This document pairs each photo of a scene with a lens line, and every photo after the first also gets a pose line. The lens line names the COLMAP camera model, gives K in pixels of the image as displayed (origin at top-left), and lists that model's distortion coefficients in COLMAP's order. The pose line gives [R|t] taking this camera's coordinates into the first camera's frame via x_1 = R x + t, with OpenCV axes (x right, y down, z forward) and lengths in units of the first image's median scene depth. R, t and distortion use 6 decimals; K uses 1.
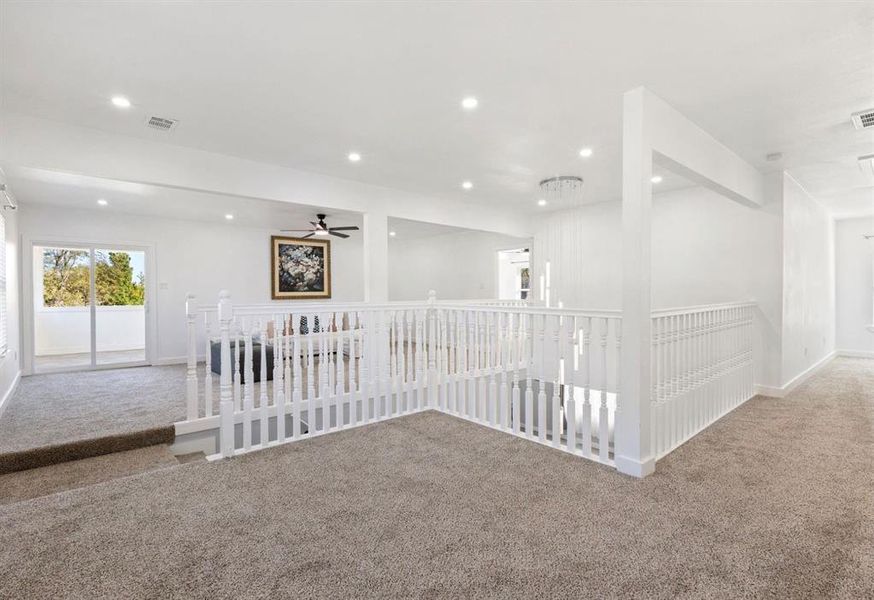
lens RADIAL K [[414.6, 0, 437.0], [0, 414.6, 299.7], [0, 0, 1]] dist [0.004412, 0.000158]
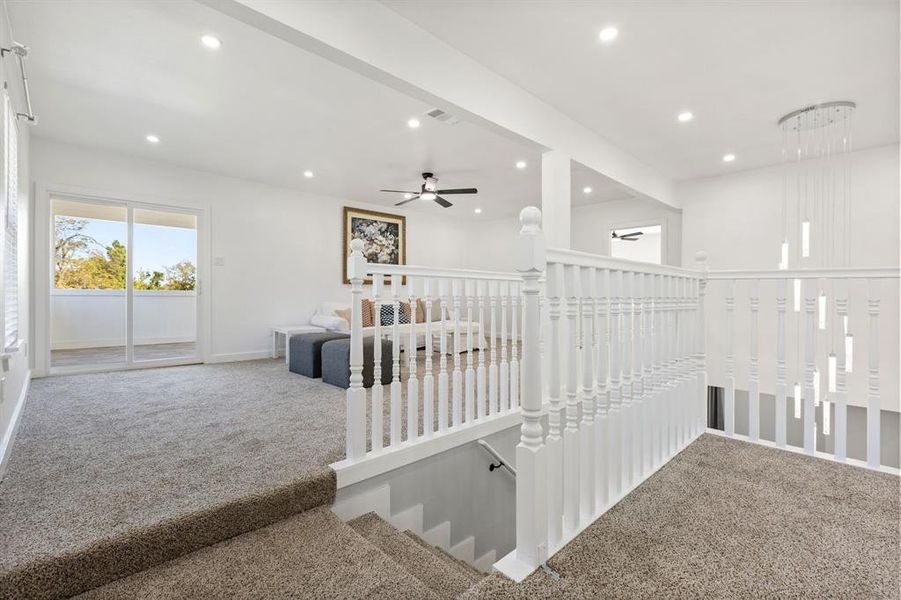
lens RADIAL K [[396.8, 0, 452.2], [0, 396.8, 296.5], [0, 0, 1]] dist [0.004188, 0.000340]
pose [[0.998655, 0.010299, 0.050821, -0.357784], [-0.009888, 0.999916, -0.008321, 0.047777], [-0.050902, 0.007807, 0.998673, 0.319857]]
